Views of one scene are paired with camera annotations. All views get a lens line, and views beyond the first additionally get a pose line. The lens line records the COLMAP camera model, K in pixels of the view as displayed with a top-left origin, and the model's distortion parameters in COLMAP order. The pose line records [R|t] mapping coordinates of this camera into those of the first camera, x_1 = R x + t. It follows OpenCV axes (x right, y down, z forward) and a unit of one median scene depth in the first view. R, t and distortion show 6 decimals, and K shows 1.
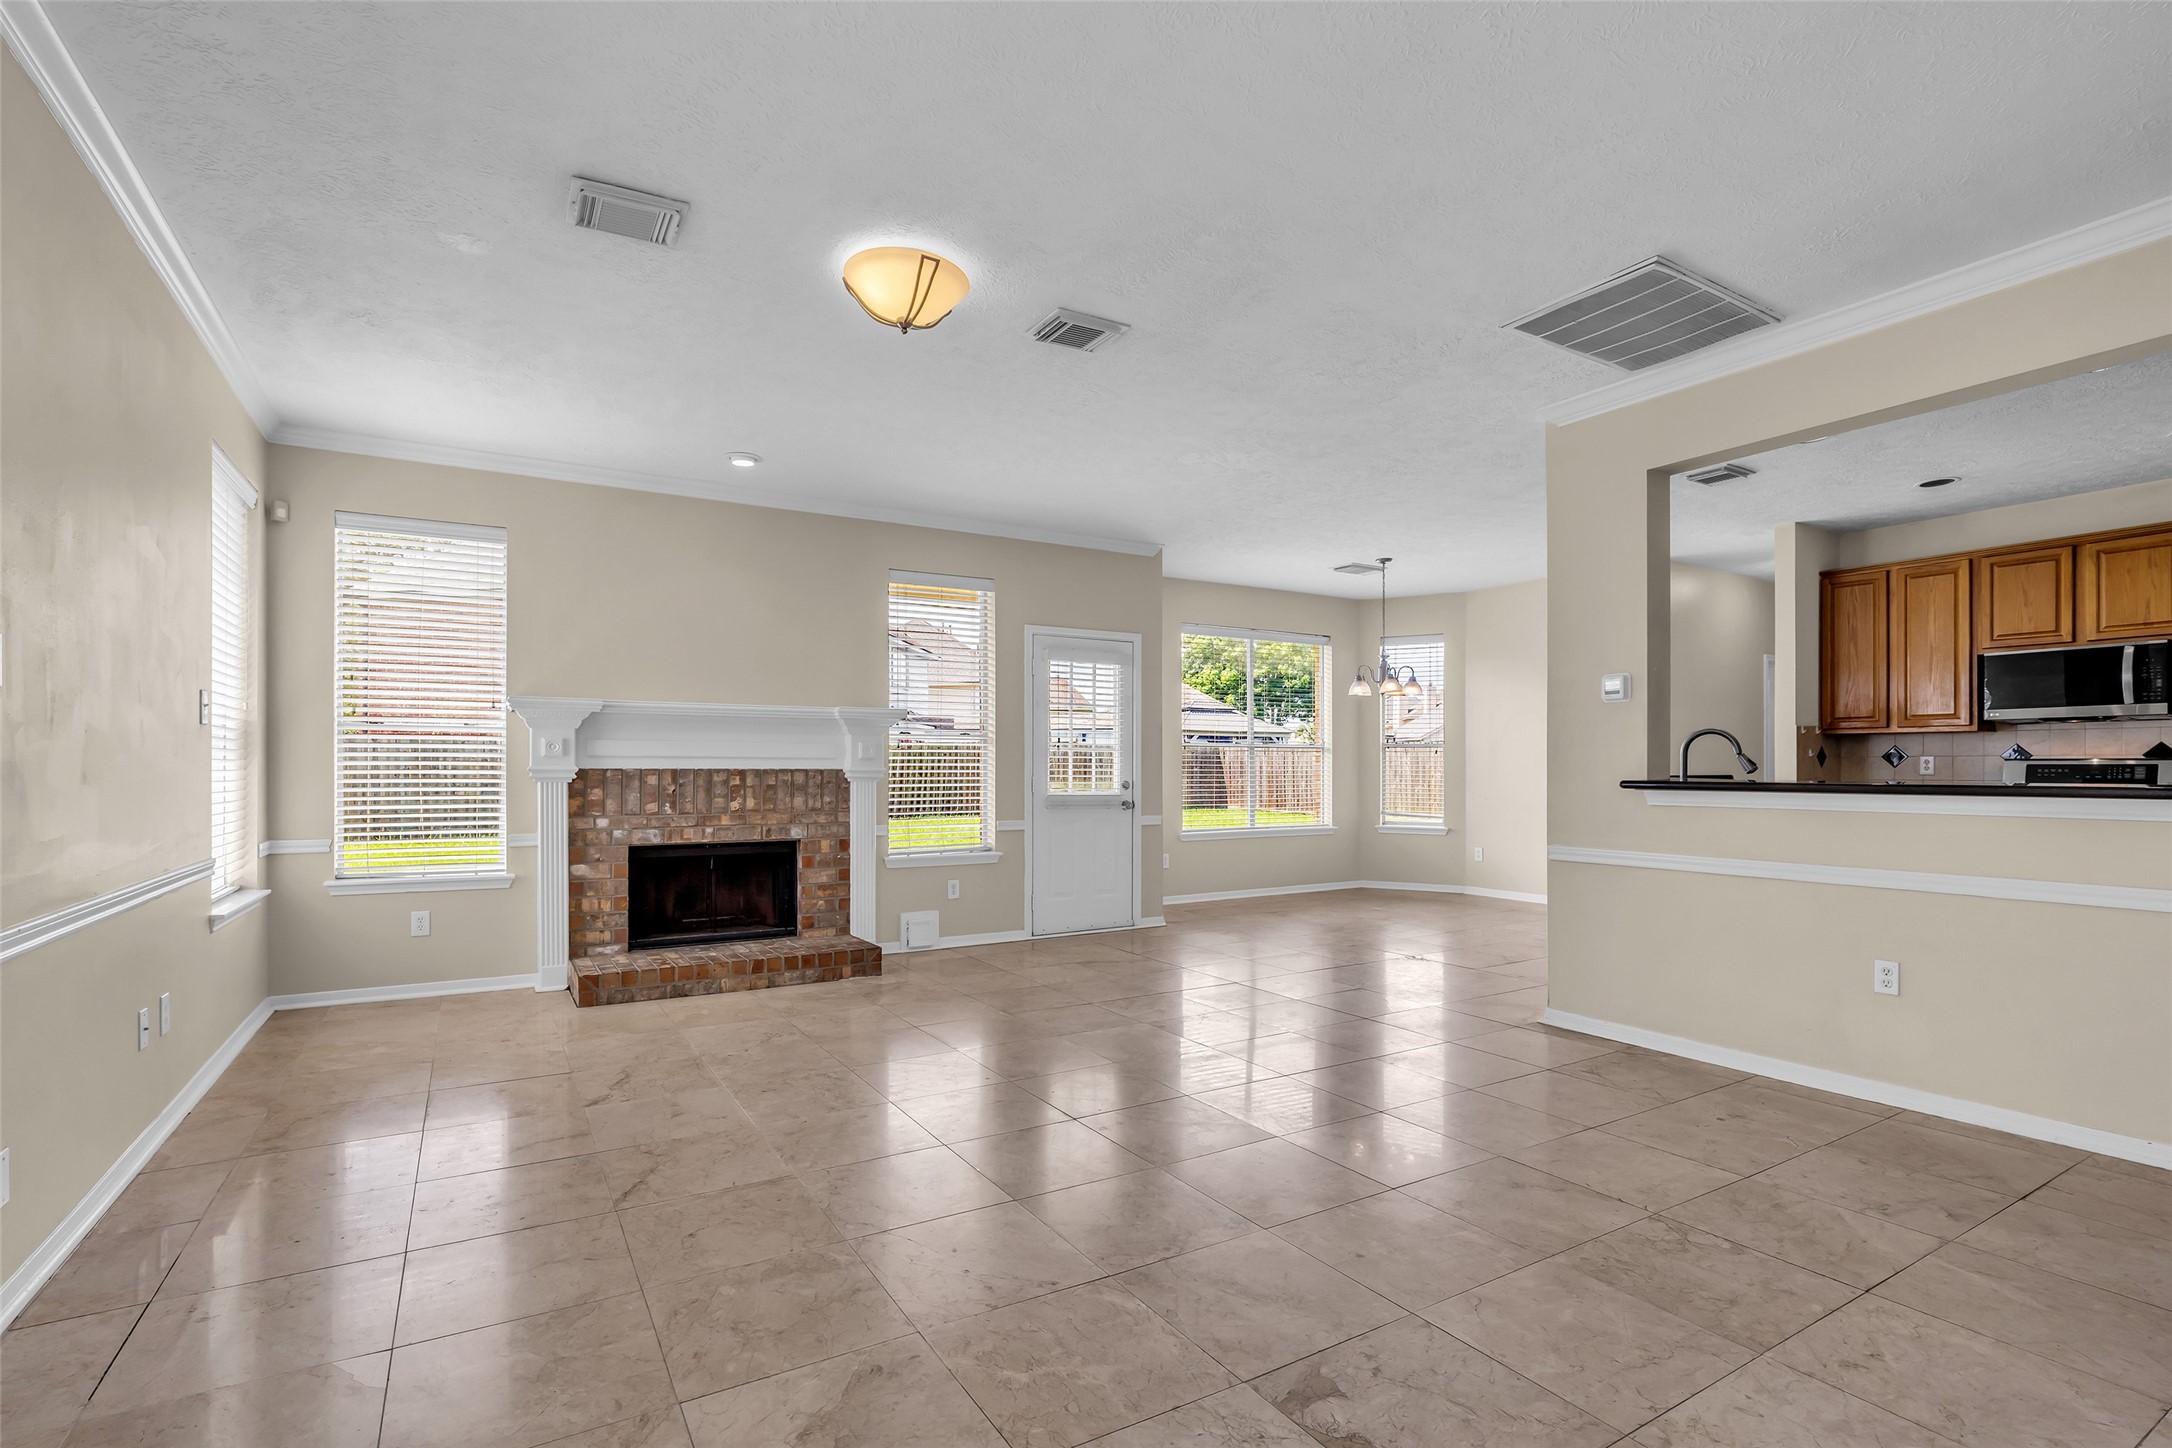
lens RADIAL K [[1011.2, 0, 1085.3], [0, 1011.2, 767.6], [0, 0, 1]] dist [-0.017936, -0.000021]
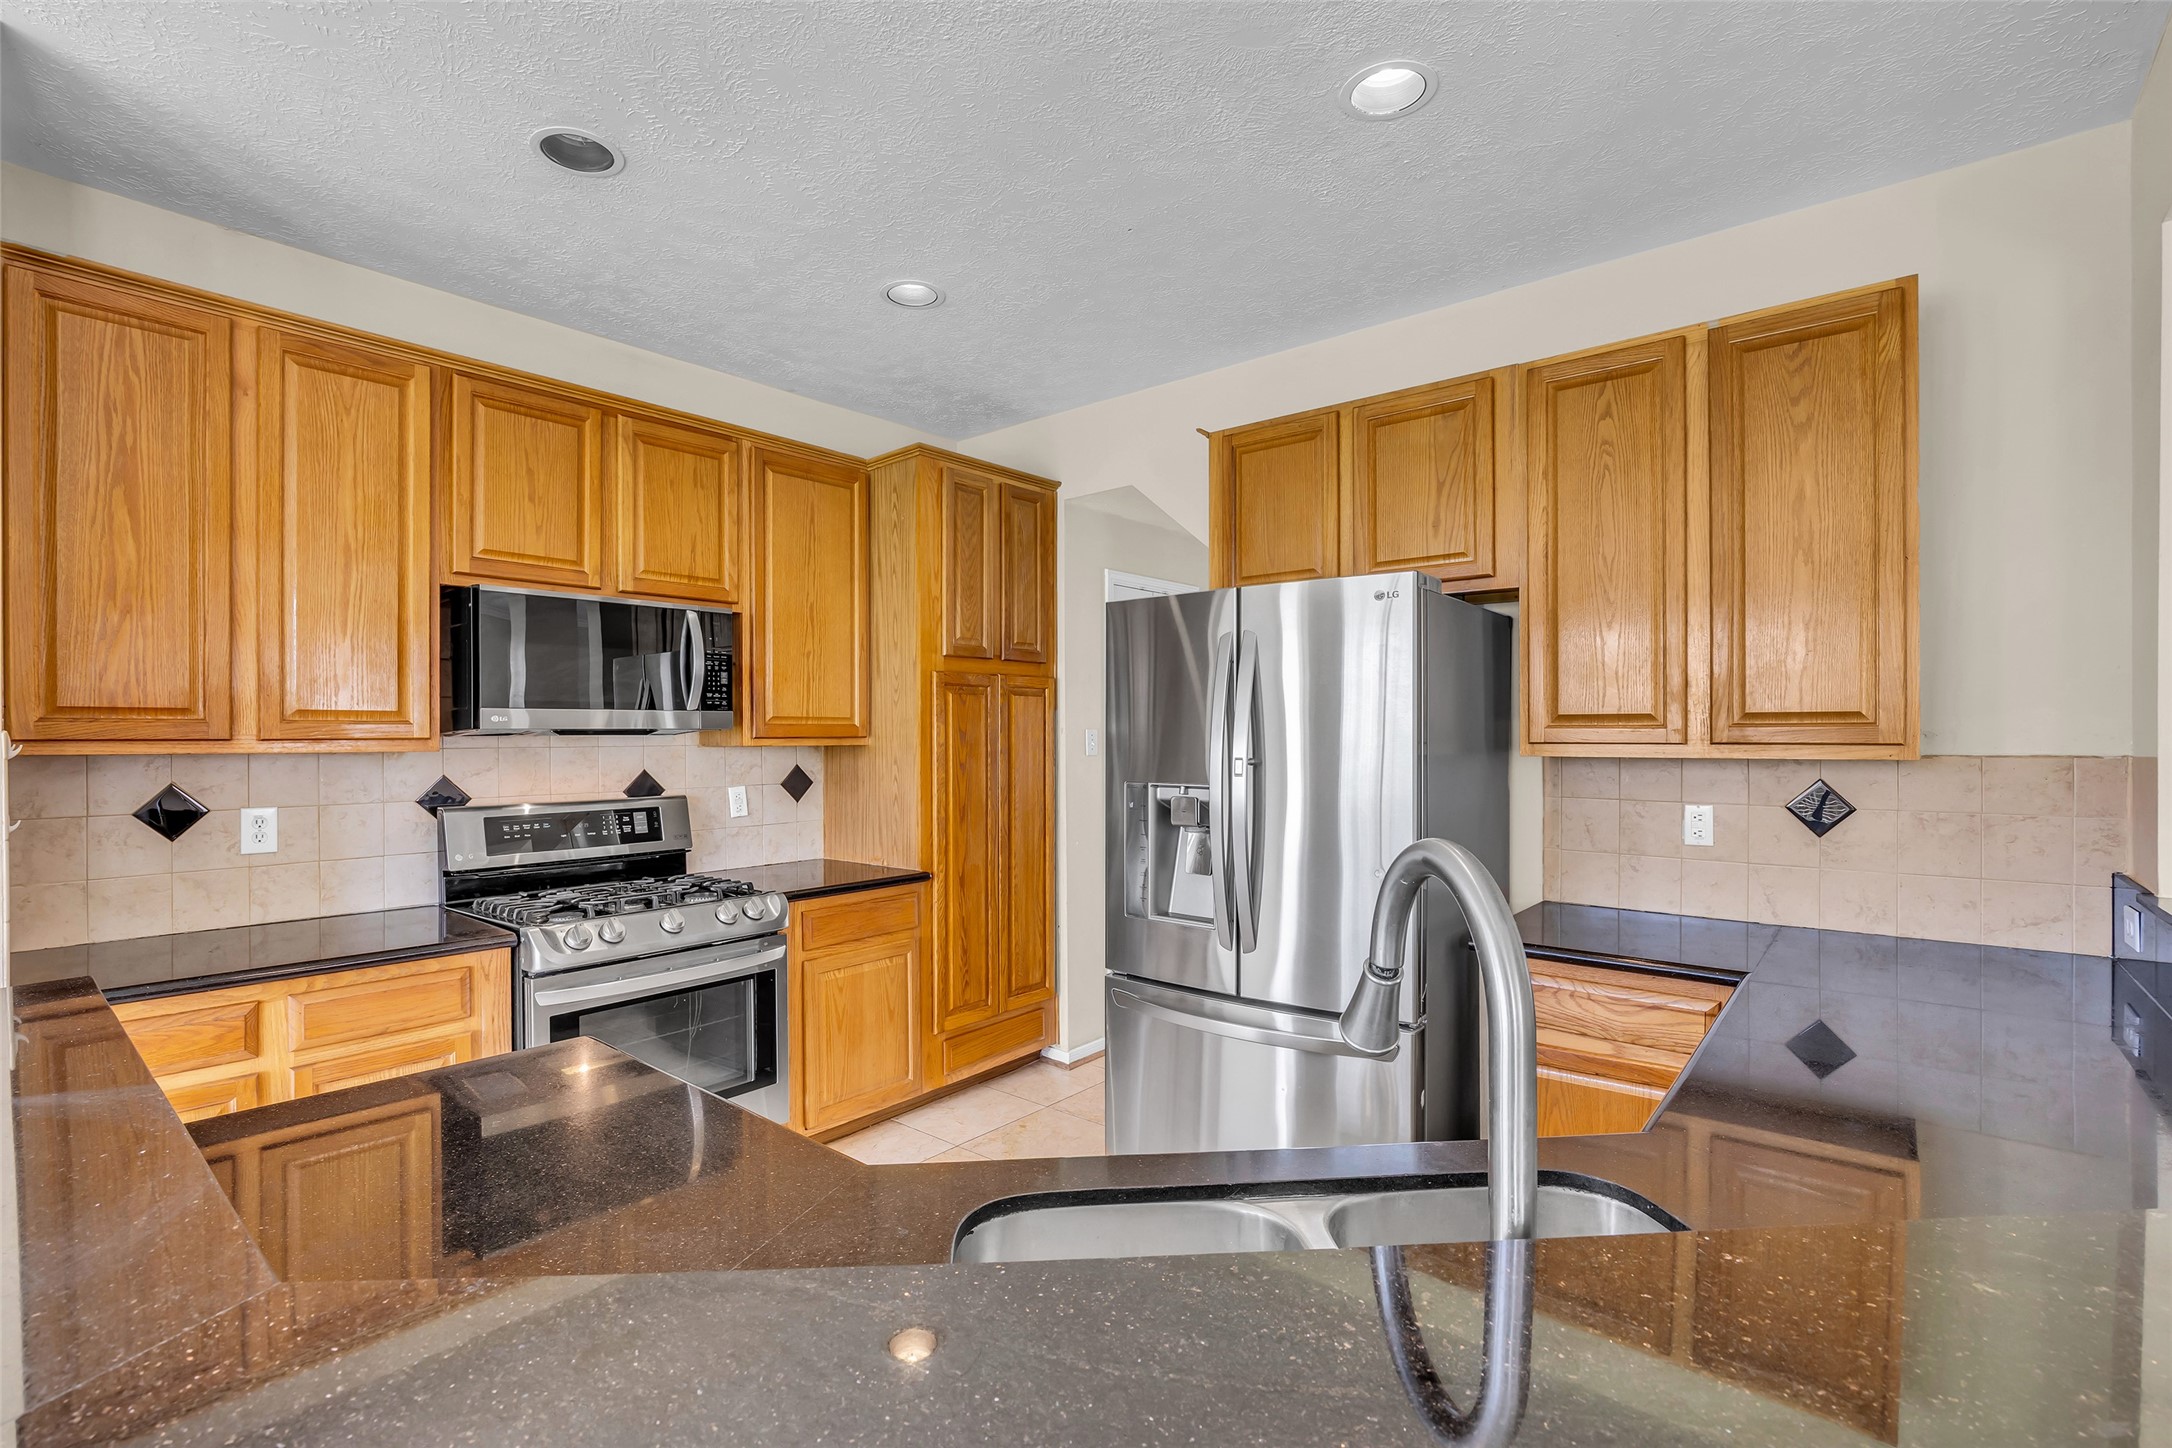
lens RADIAL K [[990.0, 0, 1079.2], [0, 990.0, 734.2], [0, 0, 1]] dist [-0.013741, 0.000607]
pose [[-0.318350, -0.001936, 0.947971, 0.406667], [0.002189, 0.999994, 0.002777, -0.048703], [-0.947971, 0.002960, -0.318344, 0.929977]]
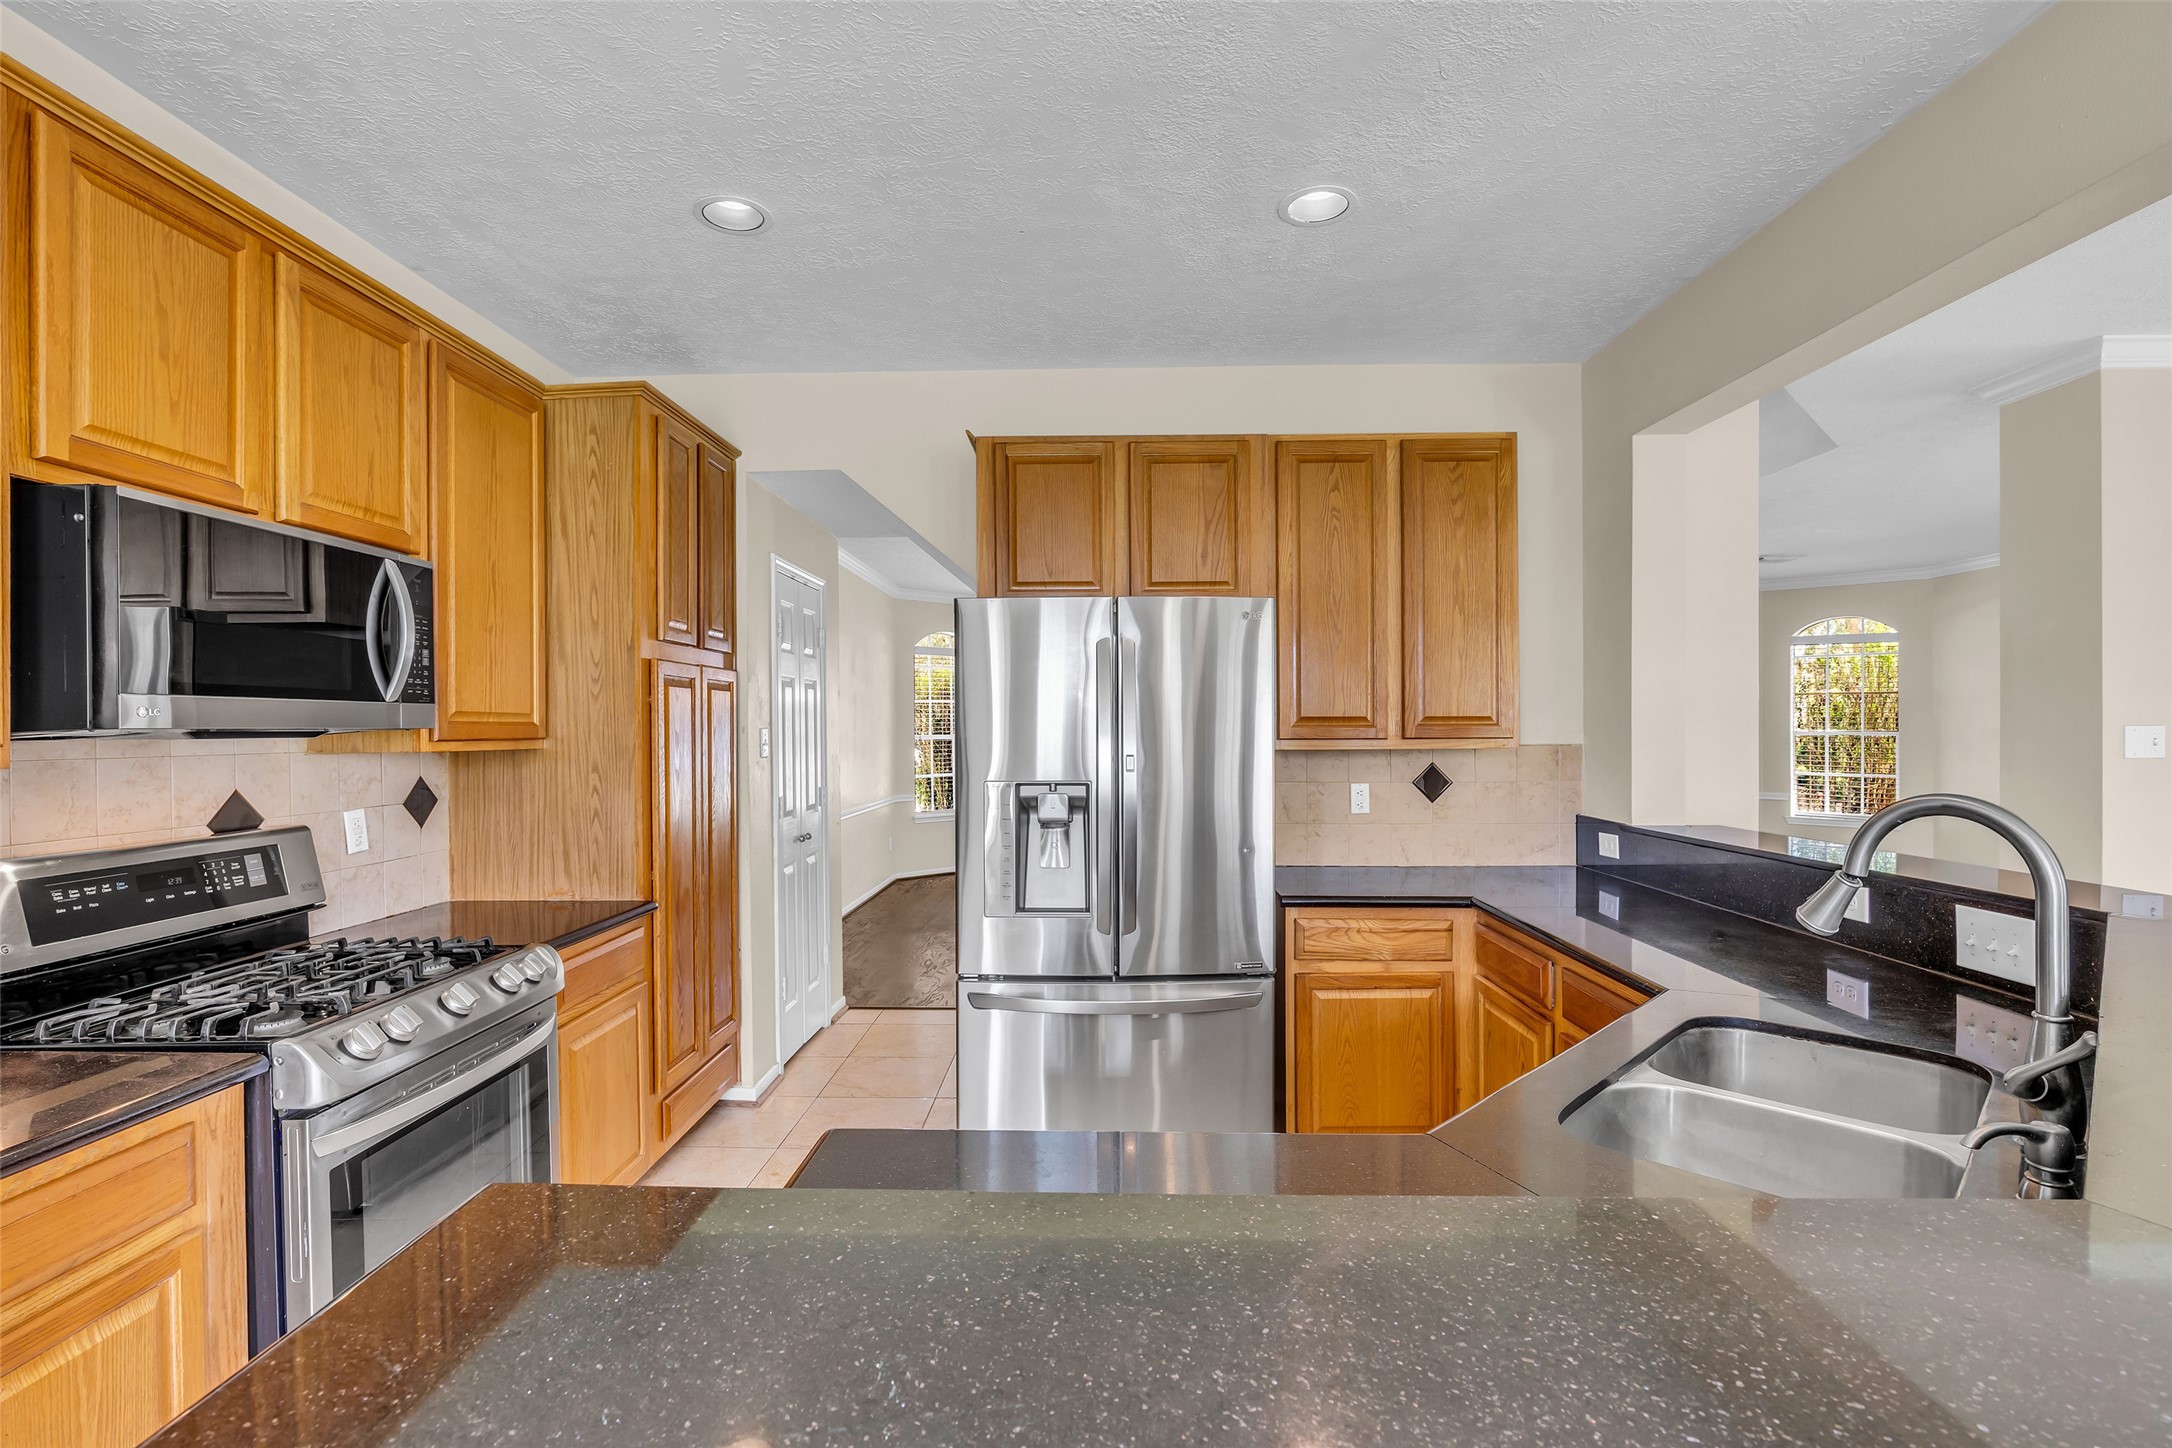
lens RADIAL K [[990.0, 0, 1079.2], [0, 990.0, 734.2], [0, 0, 1]] dist [-0.013741, 0.000607]
pose [[-0.840933, 0.000685, 0.541139, 0.565944], [0.004041, 0.999979, 0.005013, -0.049182], [-0.541124, 0.006402, -0.840918, 1.139774]]
